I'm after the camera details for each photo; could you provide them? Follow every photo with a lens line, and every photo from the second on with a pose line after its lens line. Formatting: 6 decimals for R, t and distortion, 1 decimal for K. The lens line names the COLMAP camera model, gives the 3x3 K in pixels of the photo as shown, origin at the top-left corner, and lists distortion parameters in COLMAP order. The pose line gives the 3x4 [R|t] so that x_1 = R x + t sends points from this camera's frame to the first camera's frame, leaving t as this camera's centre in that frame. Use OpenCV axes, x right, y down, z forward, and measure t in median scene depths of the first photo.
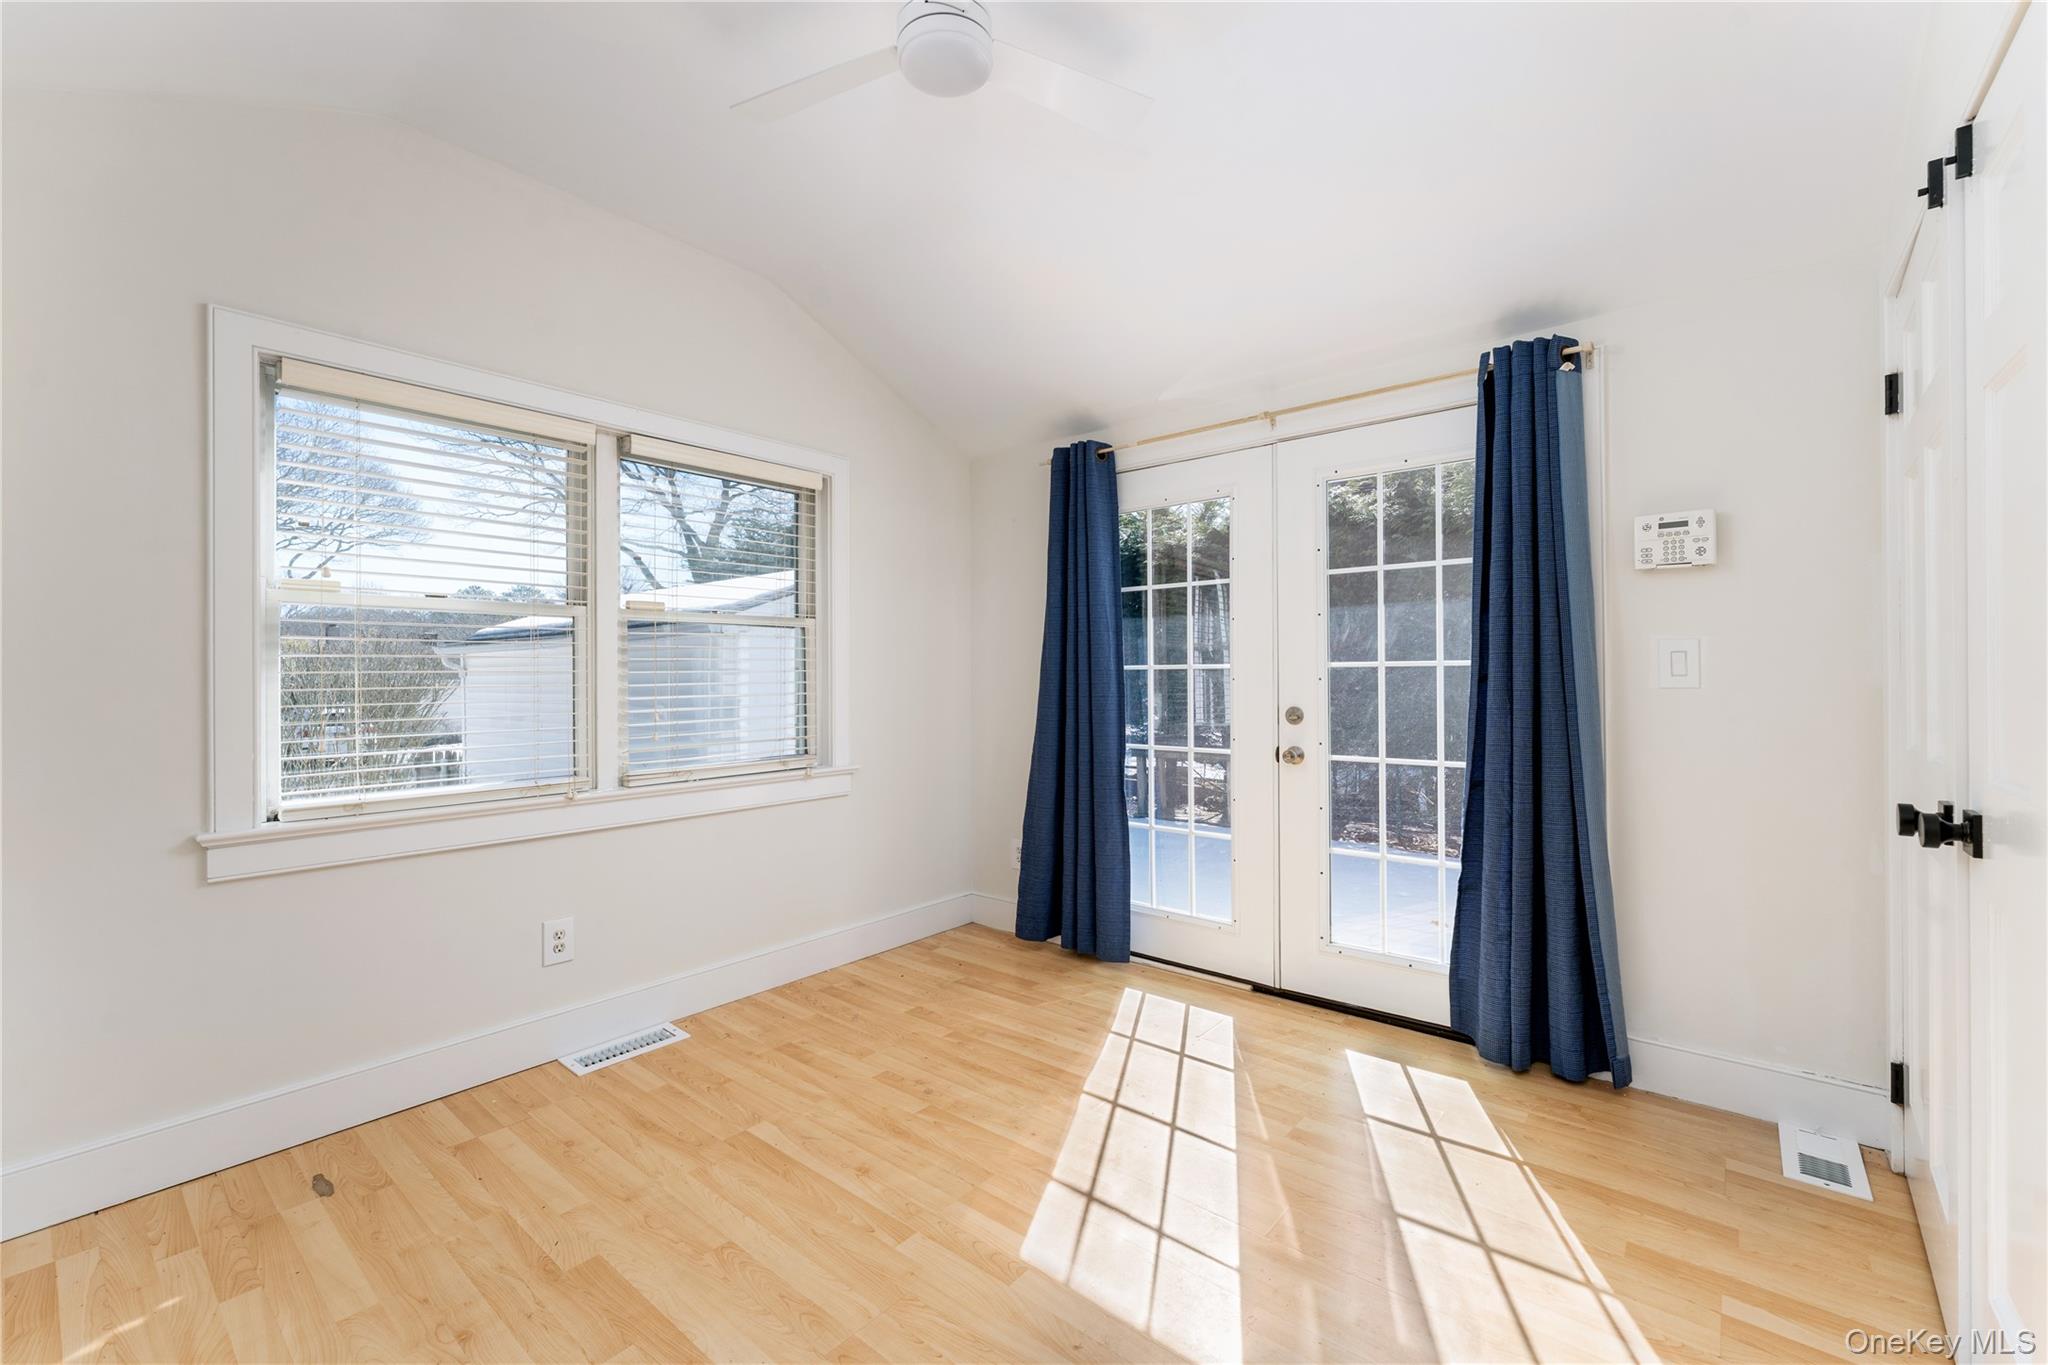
lens RADIAL K [[850.1, 0, 1024.0], [0, 850.1, 682.5], [0, 0, 1]] dist [-0.000719, -0.000184]
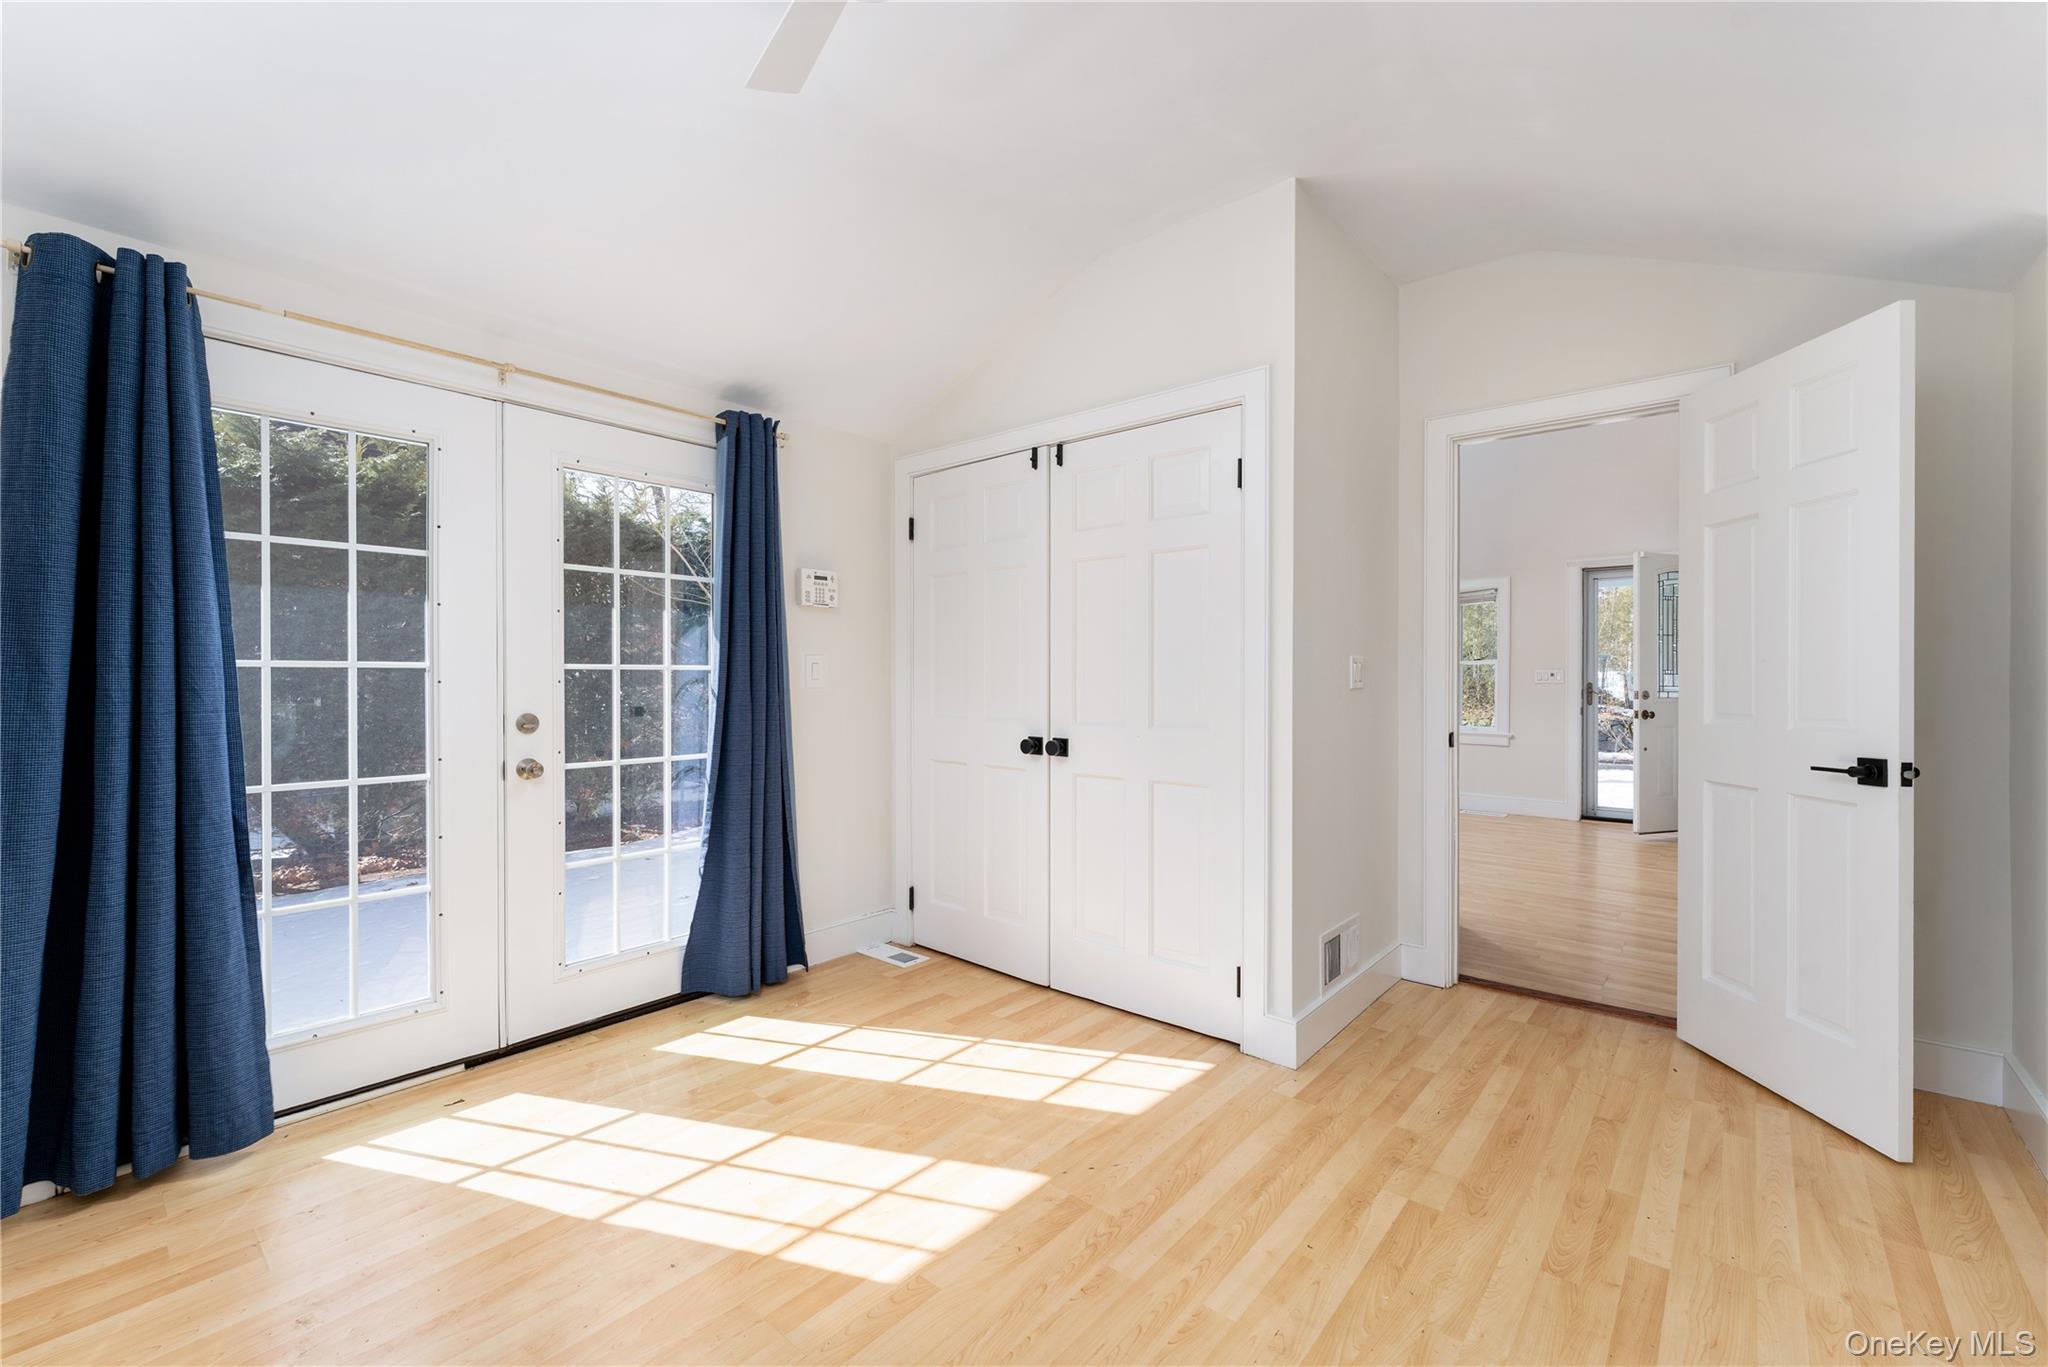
lens RADIAL K [[843.2, 0, 1024.0], [0, 843.2, 683.5], [0, 0, 1]] dist [0.000253, -0.000126]
pose [[0.014375, -0.002062, 0.999895, -0.576299], [0.004739, 0.999987, 0.001994, -0.001678], [-0.999885, 0.004710, 0.014384, 0.507491]]
